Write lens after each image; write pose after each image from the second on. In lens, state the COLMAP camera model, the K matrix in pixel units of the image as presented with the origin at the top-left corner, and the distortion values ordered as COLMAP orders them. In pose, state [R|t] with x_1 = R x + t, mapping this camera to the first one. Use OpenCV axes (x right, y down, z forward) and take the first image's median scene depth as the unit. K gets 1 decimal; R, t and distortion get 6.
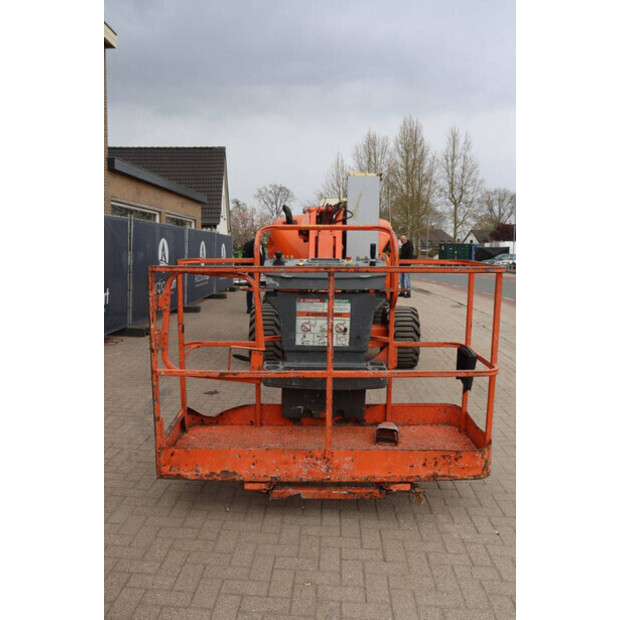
lens RADIAL K [[542.1, 0, 310.9], [0, 542.1, 315.4], [0, 0, 1]] dist [-0.109012, 0.038824]
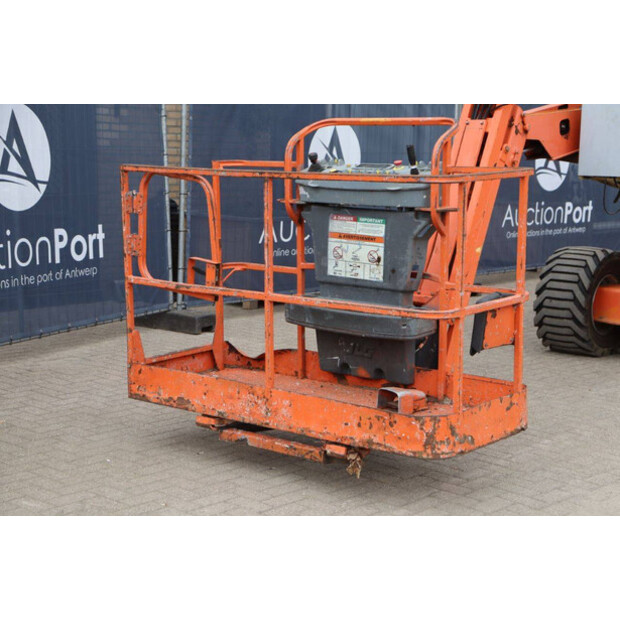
lens RADIAL K [[1209.4, 0, 322.2], [0, 1209.4, 315.2], [0, 0, 1]] dist [0.345867, 0.000000]
pose [[0.773921, 0.096099, -0.625949, 1.077248], [-0.087865, 0.995154, 0.044145, 0.036780], [0.627158, 0.020834, 0.778614, -0.365002]]
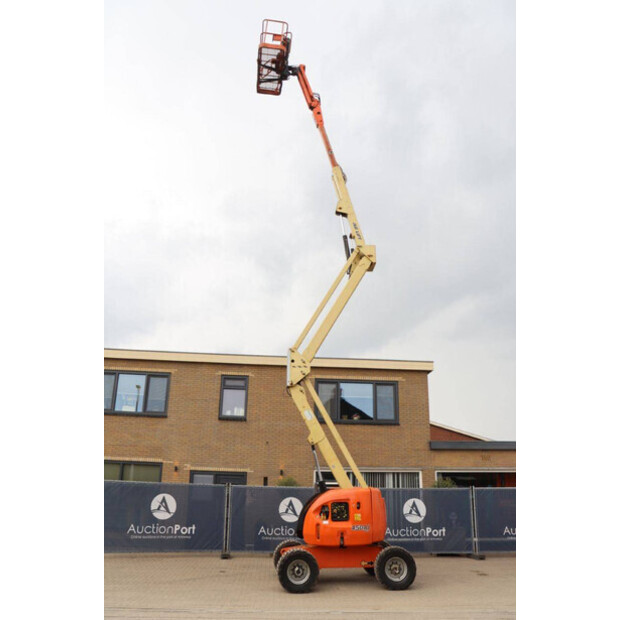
lens RADIAL K [[505.4, 0, 302.6], [0, 505.4, 318.2], [0, 0, 1]] dist [-0.152033, 0.124180]
pose [[0.104607, -0.330059, -0.938146, 3.536804], [-0.133259, 0.930163, -0.342109, -0.318893], [0.985545, 0.160804, 0.053319, 1.761665]]
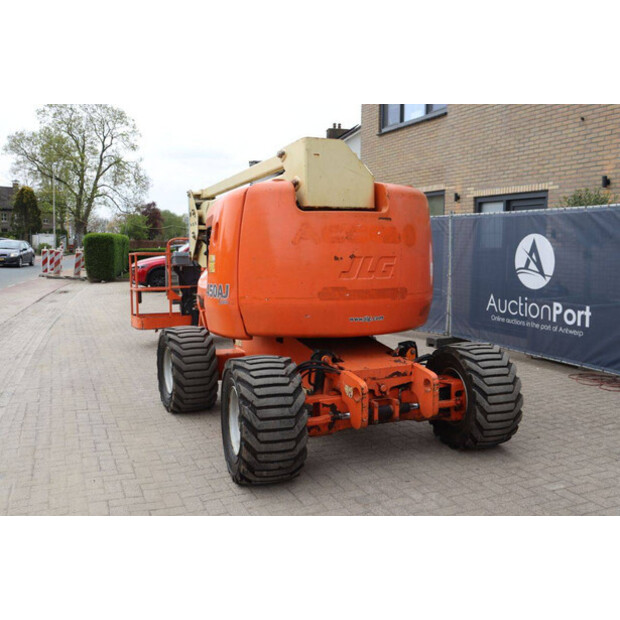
lens RADIAL K [[595.6, 0, 319.0], [0, 595.6, 315.5], [0, 0, 1]] dist [-0.051494, 0.000000]
pose [[-0.893389, 0.036158, -0.447827, 0.747365], [-0.068763, 0.974009, 0.215820, -0.454937], [0.443991, 0.223605, -0.867682, 3.736435]]
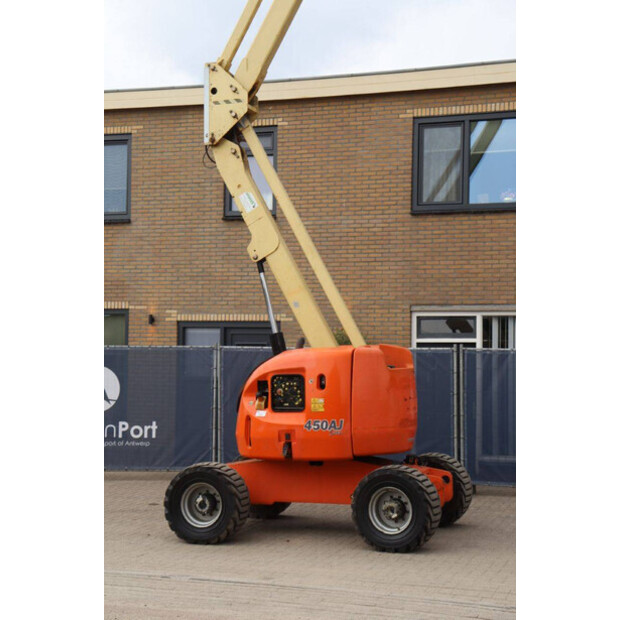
lens RADIAL K [[1097.2, 0, 295.9], [0, 1097.2, 312.3], [0, 0, 1]] dist [0.189713, 0.000000]
pose [[-0.287384, -0.049010, -0.956561, 3.534951], [-0.124918, 0.992078, -0.013300, -0.487790], [0.949635, 0.115670, -0.291229, 3.309240]]
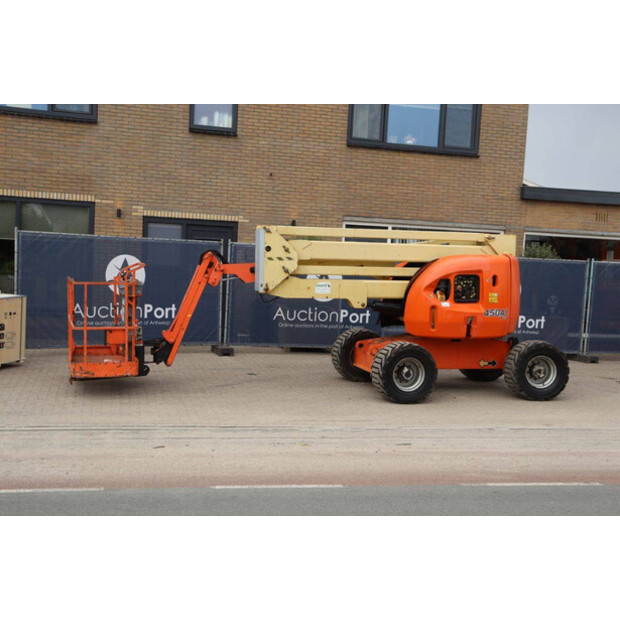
lens RADIAL K [[847.6, 0, 310.8], [0, 847.6, 309.2], [0, 0, 1]] dist [0.058175, 0.000000]
pose [[0.290677, 0.066142, -0.954532, 3.419124], [-0.158575, 0.987142, 0.020112, -0.172495], [0.943589, 0.145519, 0.297428, 0.738187]]
